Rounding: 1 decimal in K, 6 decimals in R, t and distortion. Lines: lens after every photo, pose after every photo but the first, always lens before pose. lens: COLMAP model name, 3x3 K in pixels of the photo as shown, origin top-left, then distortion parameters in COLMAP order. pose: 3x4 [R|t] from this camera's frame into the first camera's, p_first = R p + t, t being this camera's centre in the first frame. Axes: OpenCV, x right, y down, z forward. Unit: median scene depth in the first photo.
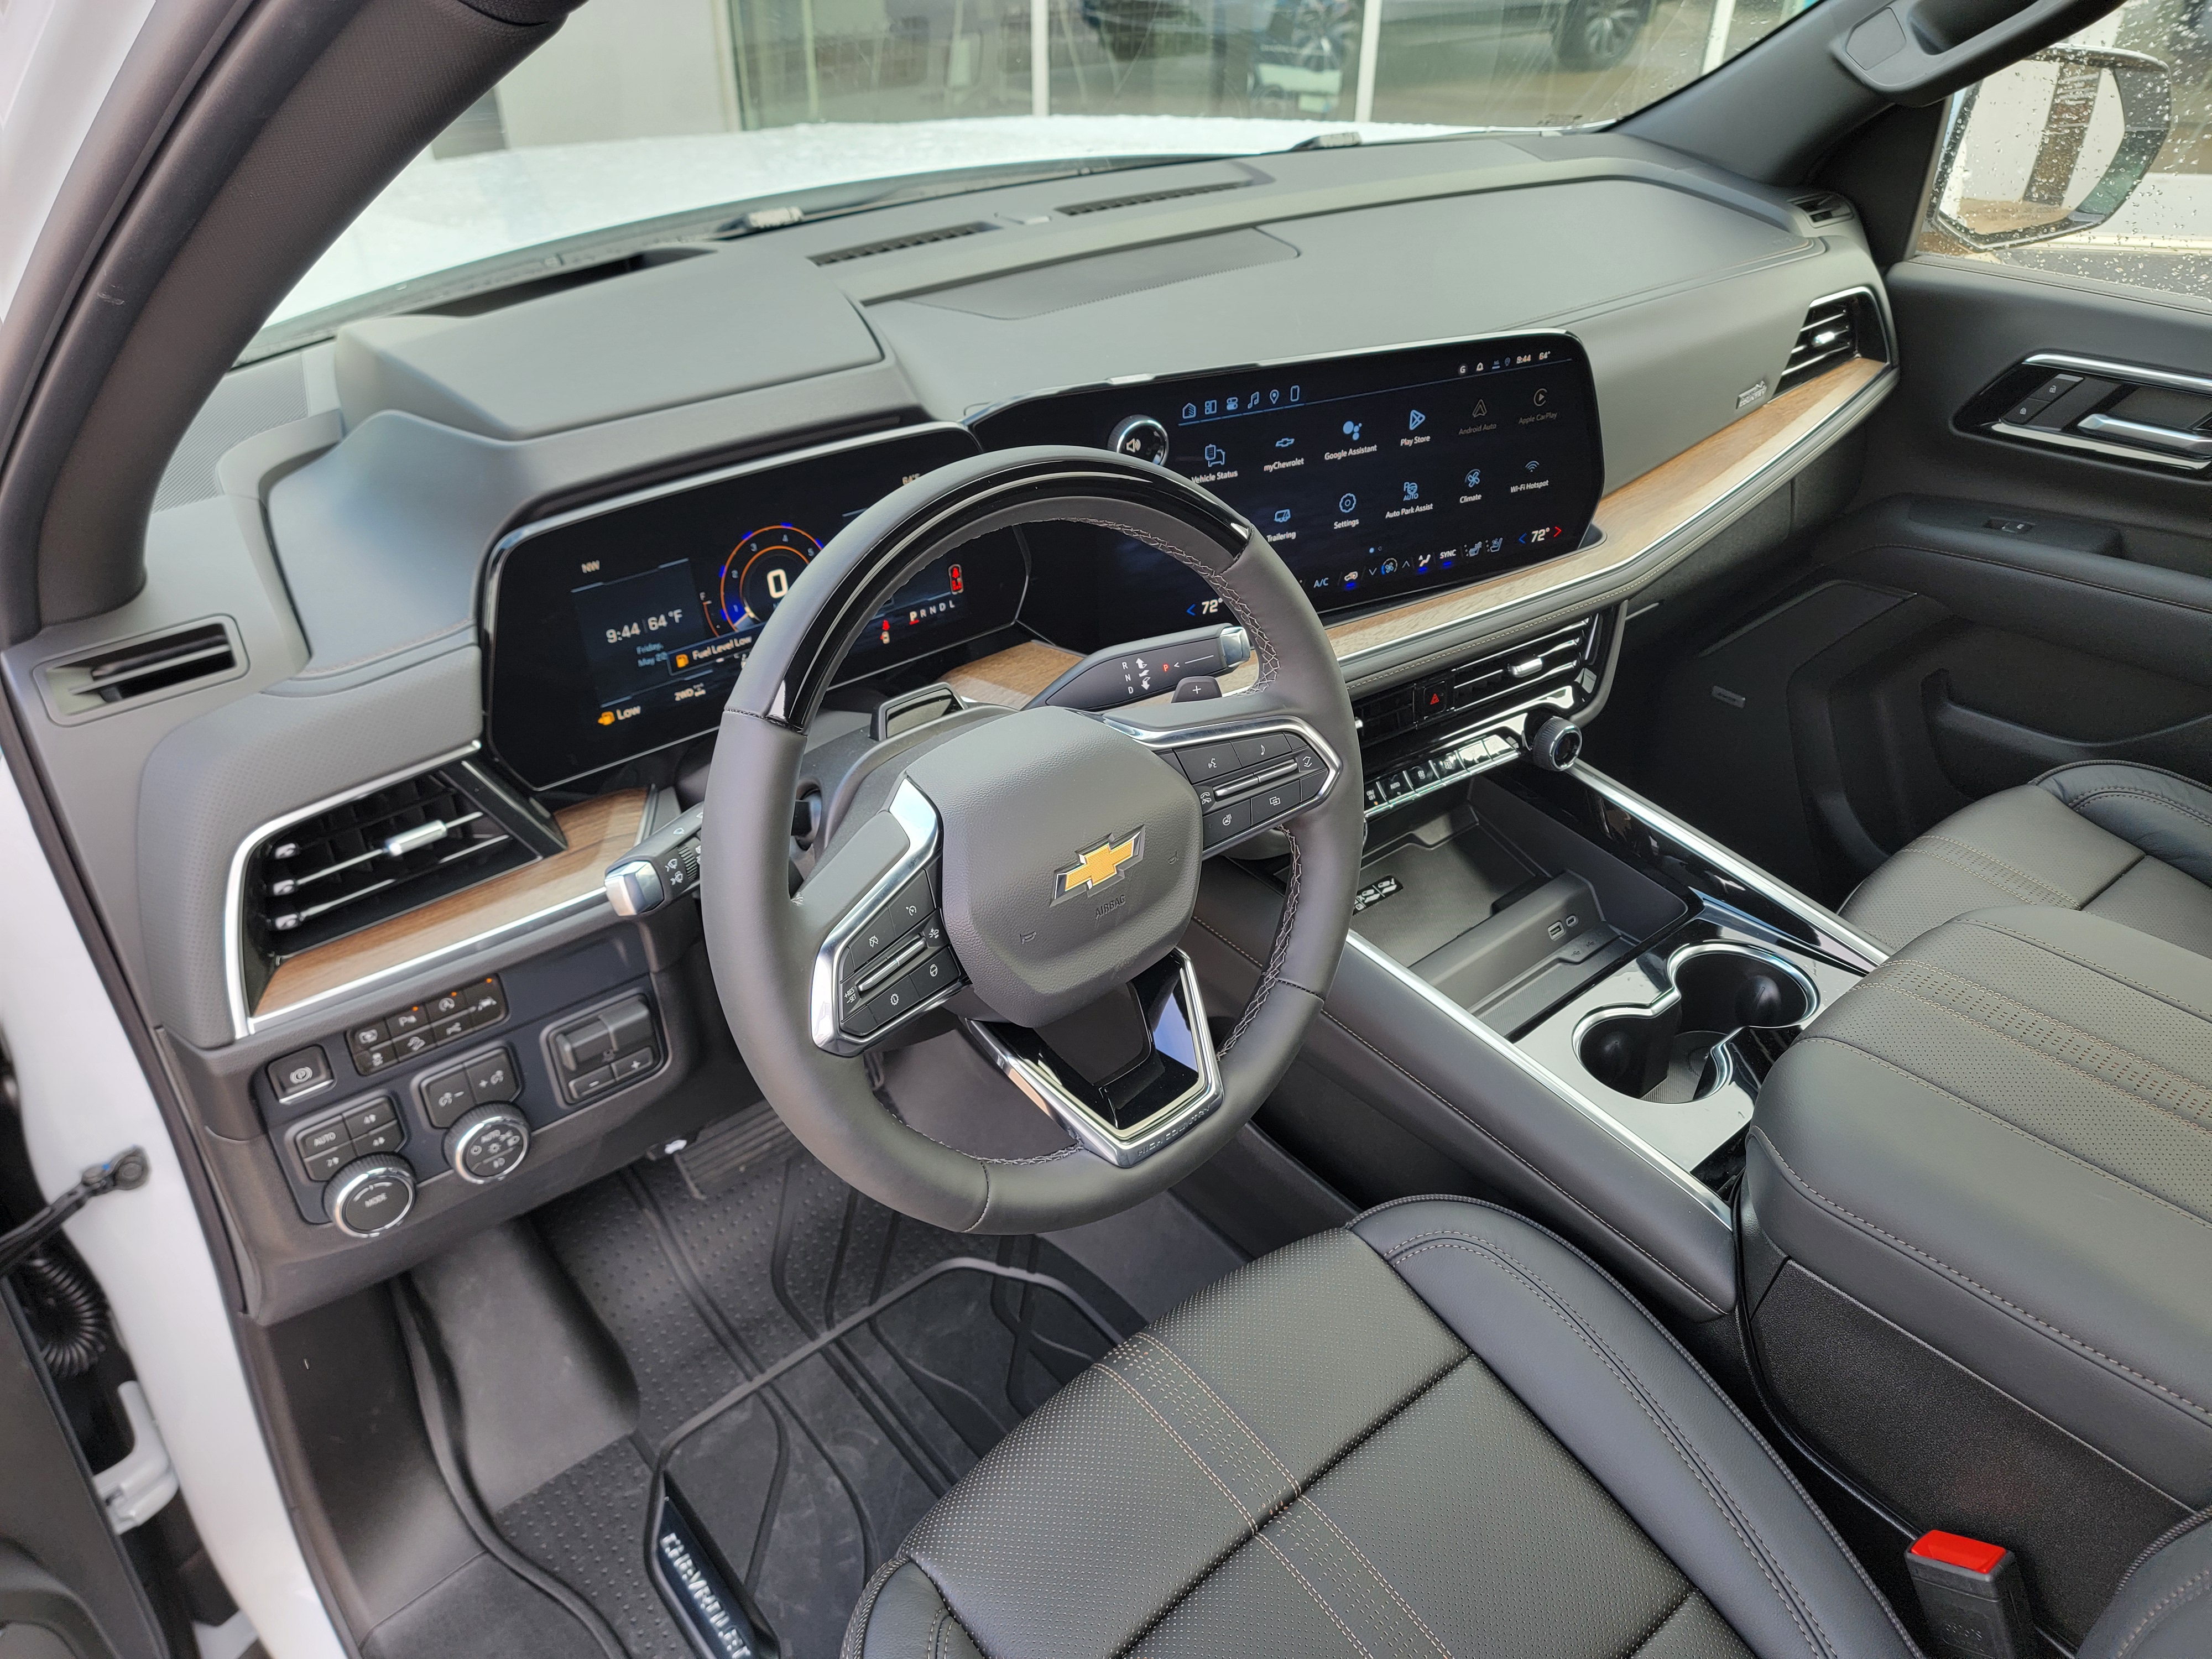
lens RADIAL K [[1527.6, 0, 1085.2], [0, 1527.6, 826.8], [0, 0, 1]] dist [0.074660, -0.072033]
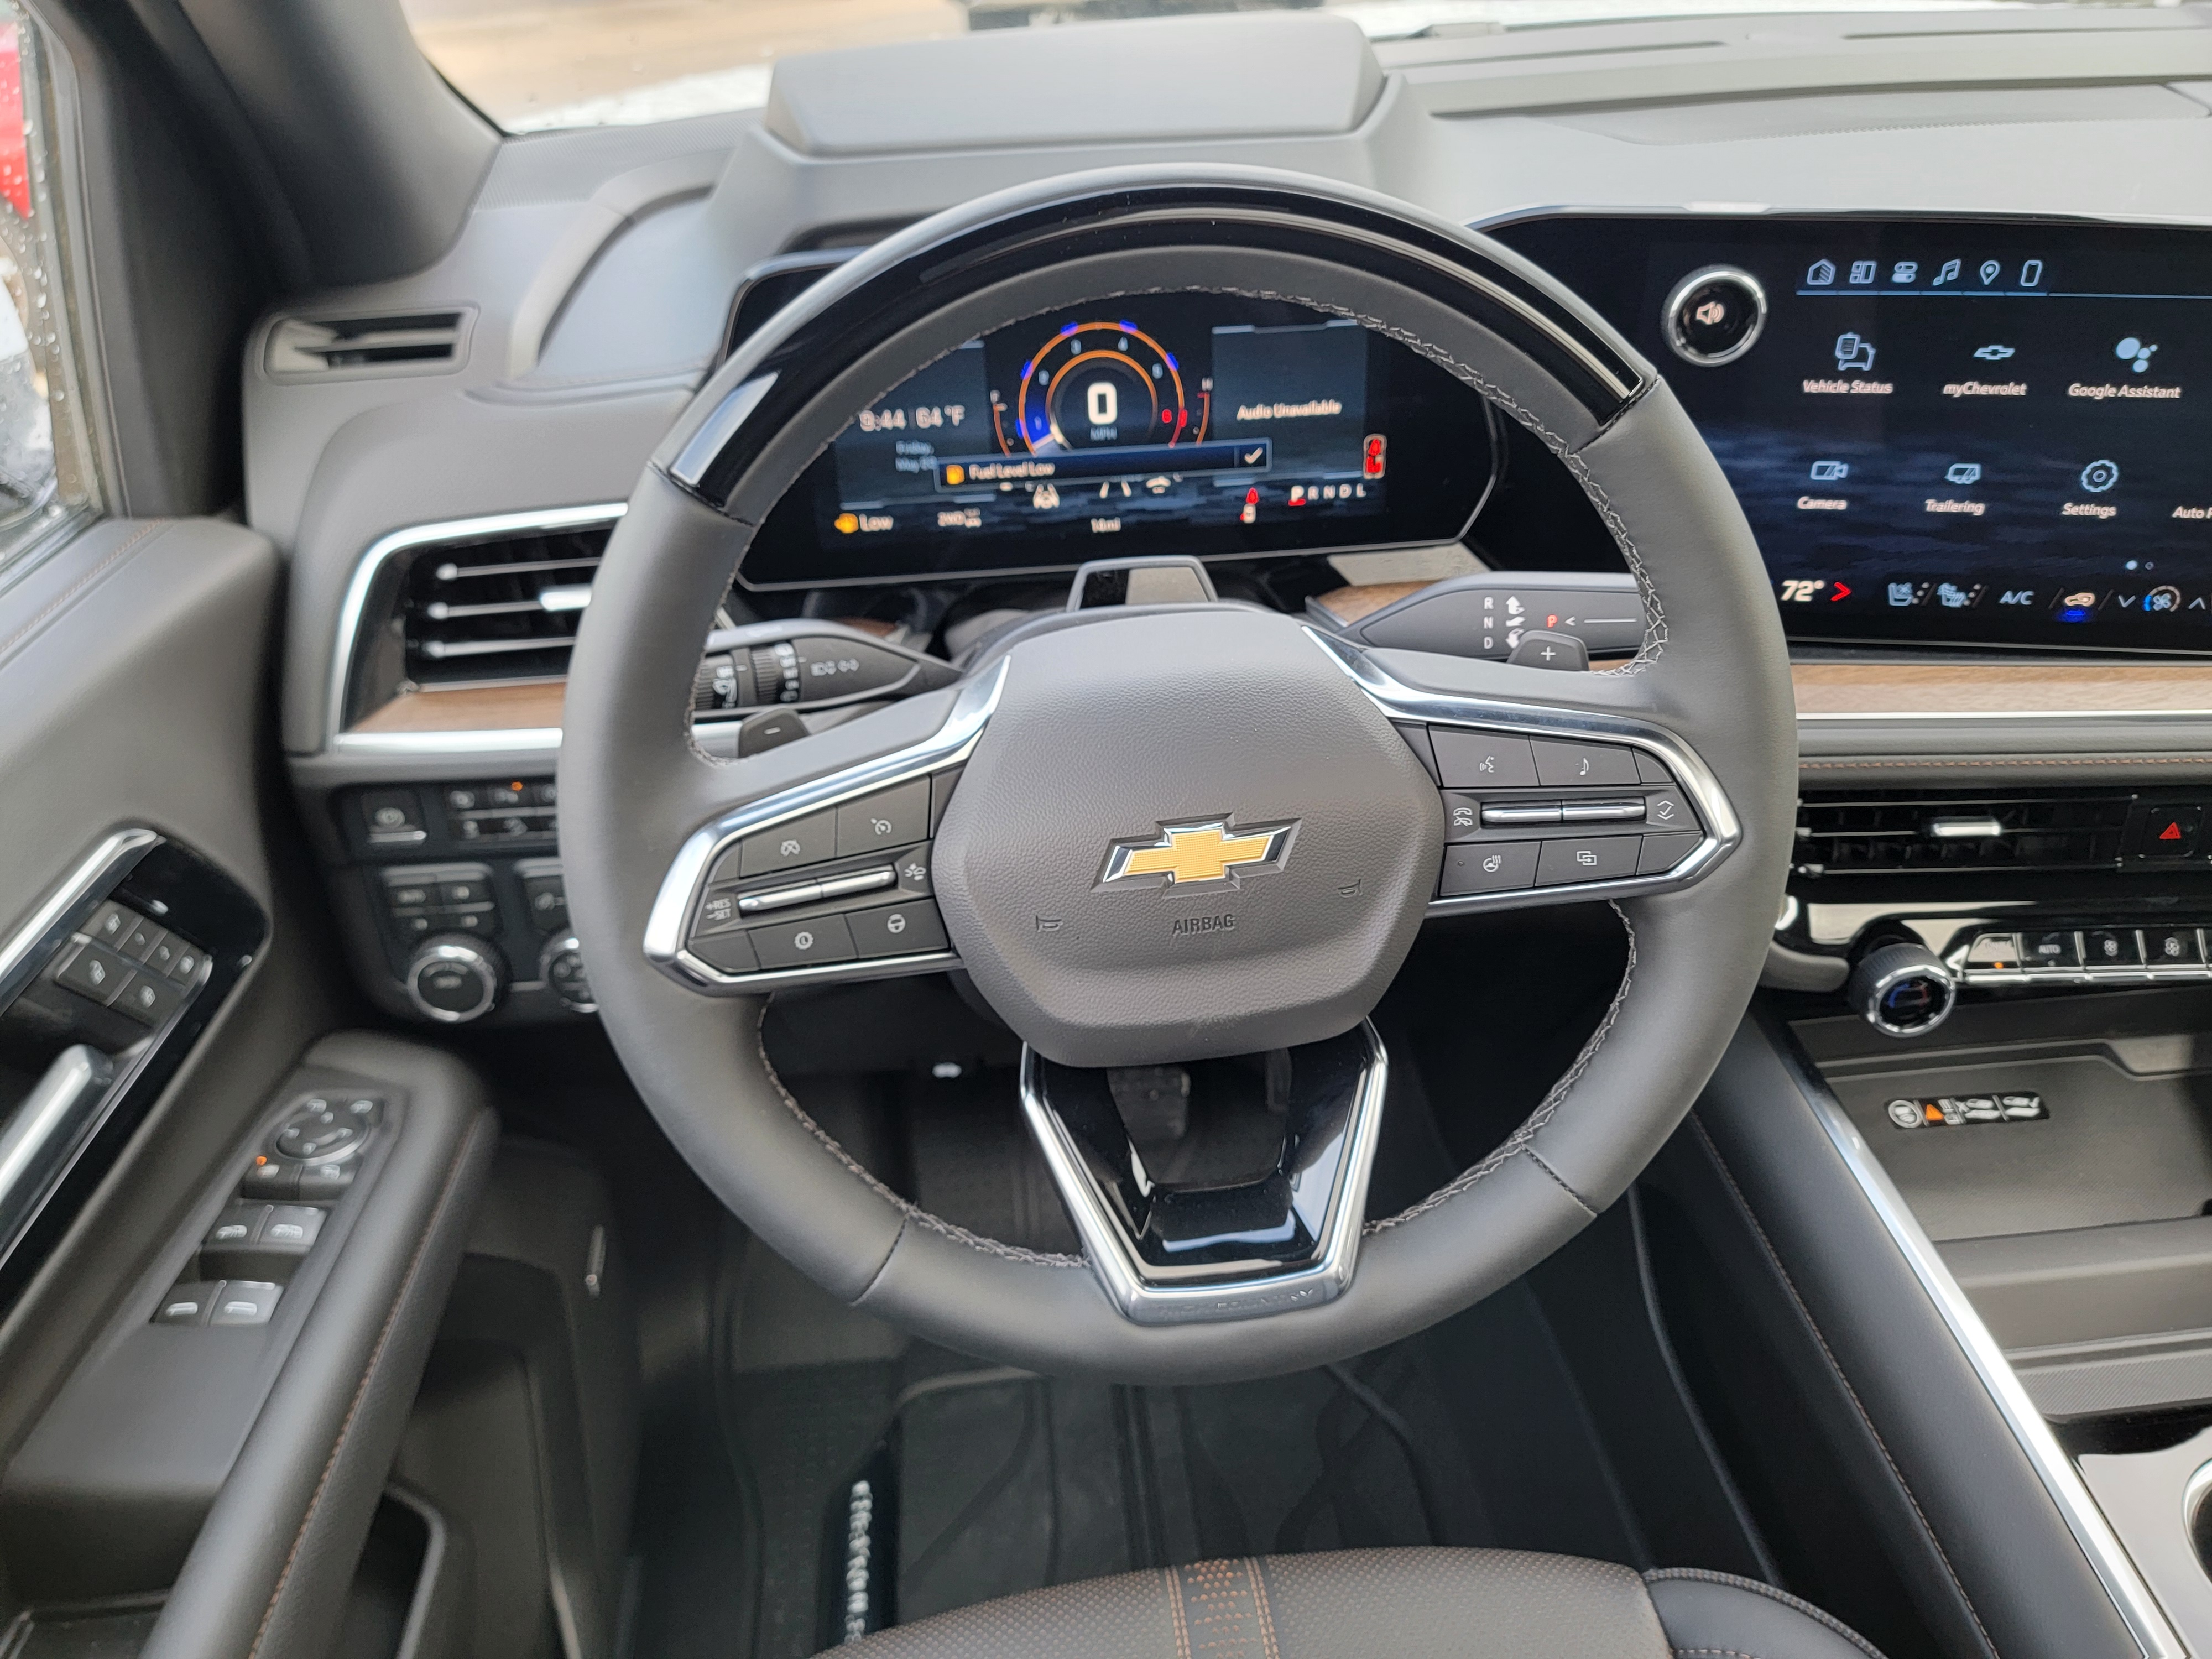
lens RADIAL K [[1543.0, 0, 1108.9], [0, 1543.0, 819.5], [0, 0, 1]] dist [0.057930, -0.060647]
pose [[0.824261, 0.285787, -0.488794, 0.238323], [-0.285170, 0.955325, 0.077671, -0.023180], [0.489154, 0.075368, 0.868935, 0.358714]]
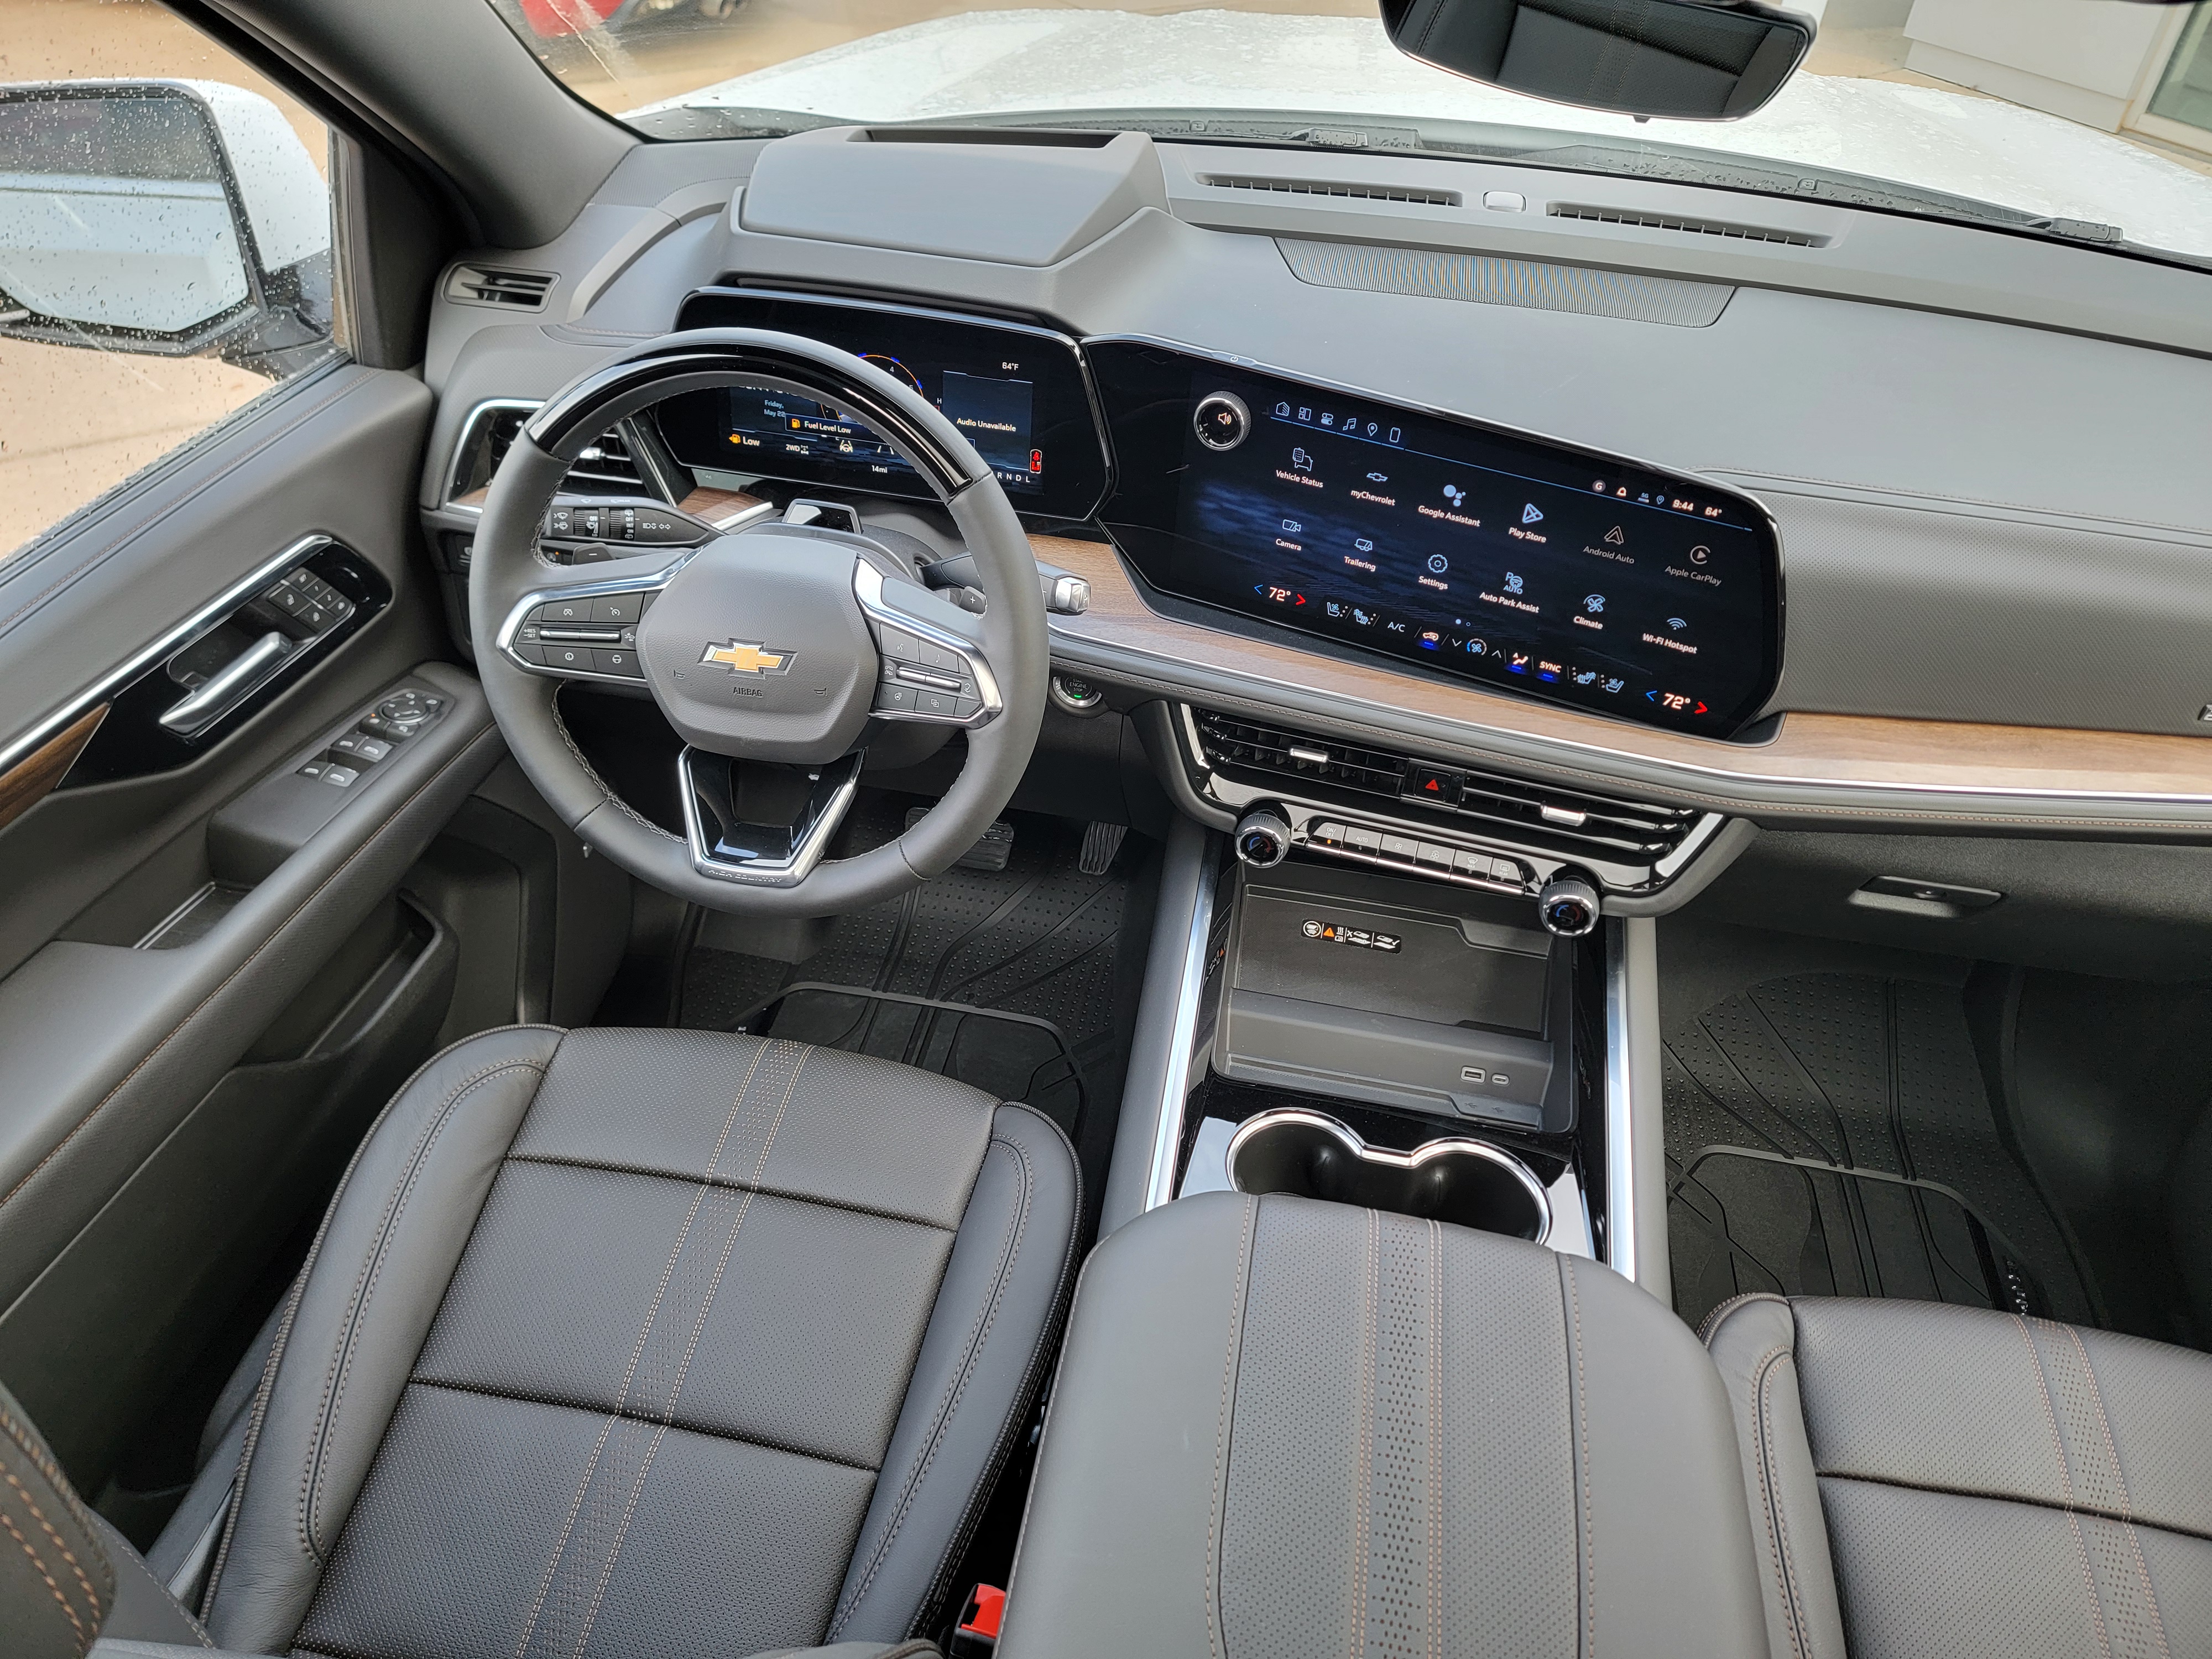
lens RADIAL K [[1511.5, 0, 1118.7], [0, 1511.5, 807.0], [0, 0, 1]] dist [0.087444, -0.088430]
pose [[0.635171, 0.513393, -0.577048, 0.864576], [-0.463364, 0.851019, 0.247105, -0.282433], [0.617941, 0.110429, 0.778431, 0.160749]]
